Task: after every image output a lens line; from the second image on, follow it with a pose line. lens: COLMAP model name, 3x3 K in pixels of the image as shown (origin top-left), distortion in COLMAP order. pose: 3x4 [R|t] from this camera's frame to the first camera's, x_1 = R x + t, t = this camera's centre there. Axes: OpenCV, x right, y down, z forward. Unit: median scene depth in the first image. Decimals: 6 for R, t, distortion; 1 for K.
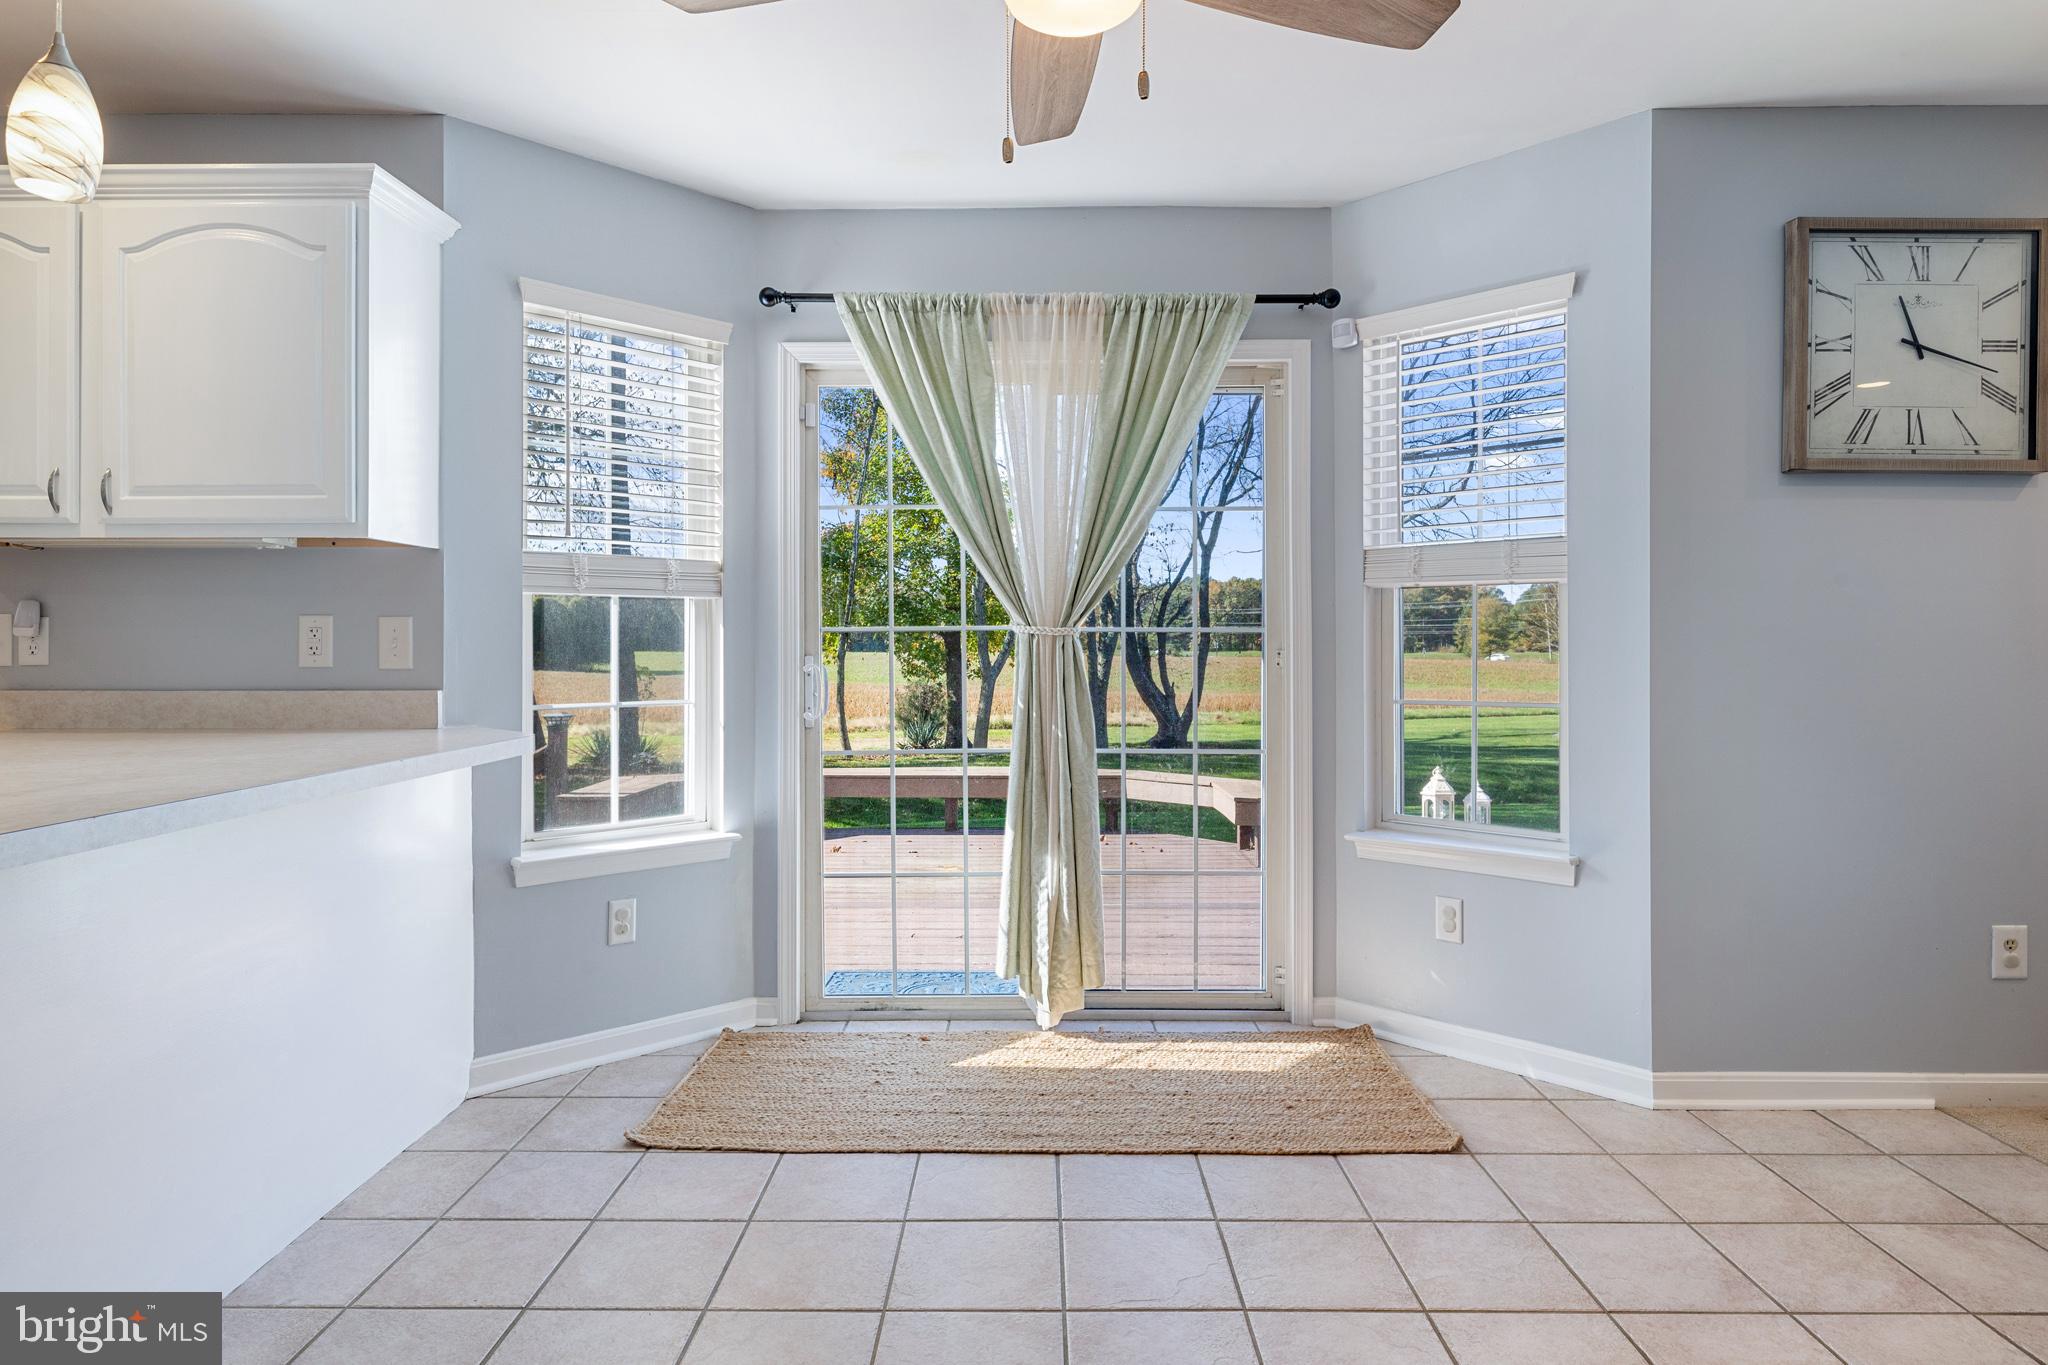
lens RADIAL K [[1156.7, 0, 1029.8], [0, 1156.7, 653.6], [0, 0, 1]] dist [-0.006918, -0.002383]
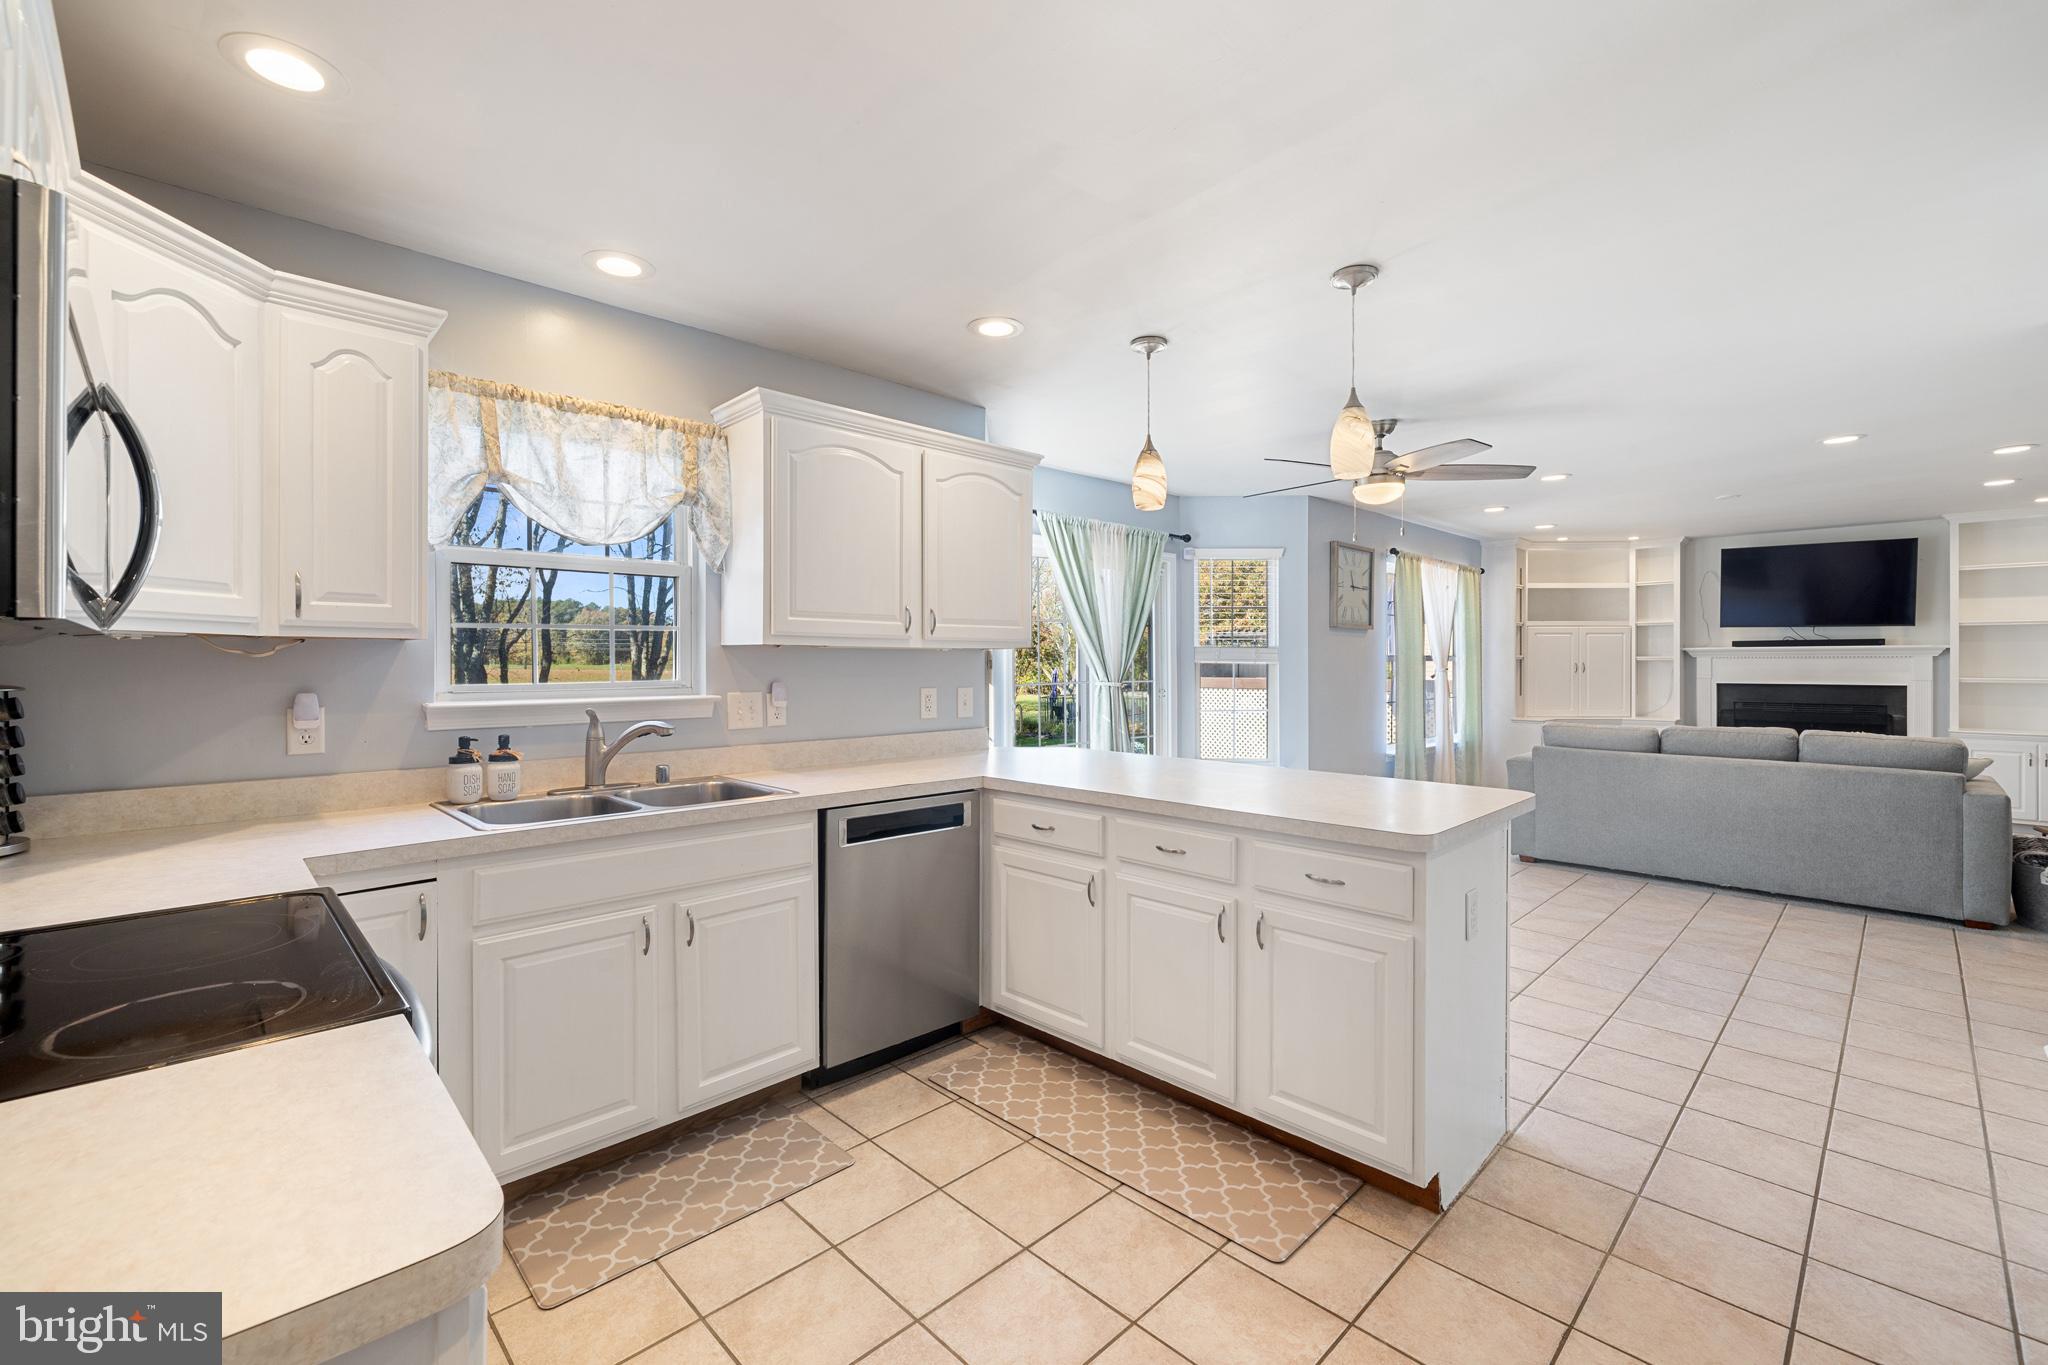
lens RADIAL K [[862.9, 0, 1017.4], [0, 862.9, 671.1], [0, 0, 1]] dist [-0.000838, -0.000622]
pose [[0.715821, -0.007377, 0.698245, -1.422642], [-0.002774, 0.999906, 0.013408, -0.075885], [-0.698278, -0.011535, 0.715733, -0.004004]]
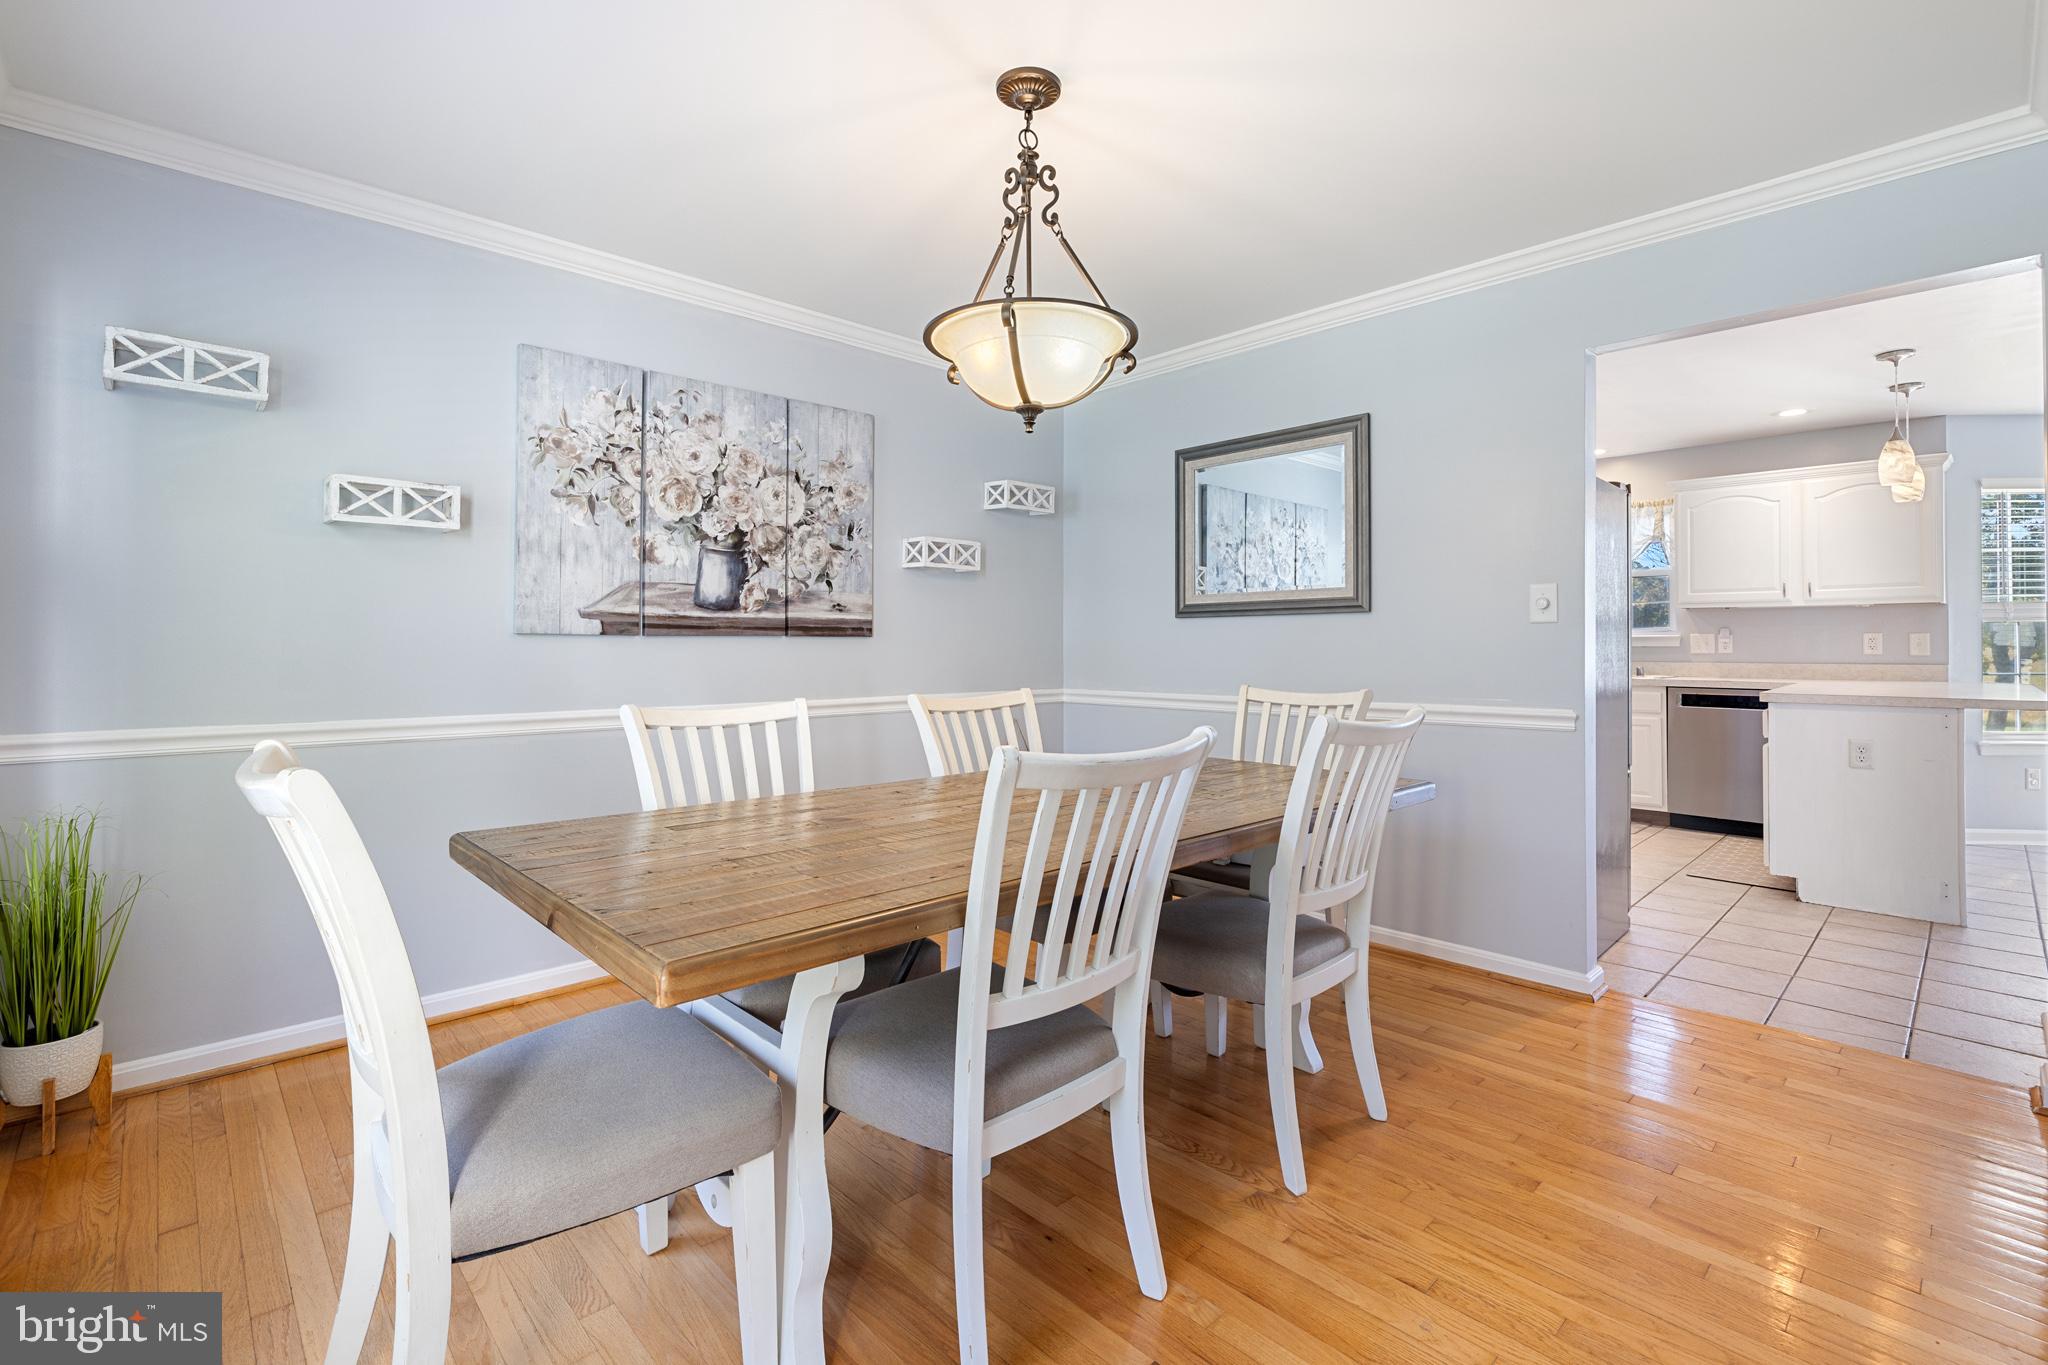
lens RADIAL K [[925.5, 0, 1004.3], [0, 925.5, 643.1], [0, 0, 1]] dist [-0.009168, -0.000334]
pose [[0.685177, -0.001673, -0.728375, -0.469531], [-0.000690, 0.999995, -0.002947, -0.005422], [0.728376, 0.002522, 0.685173, -1.624559]]
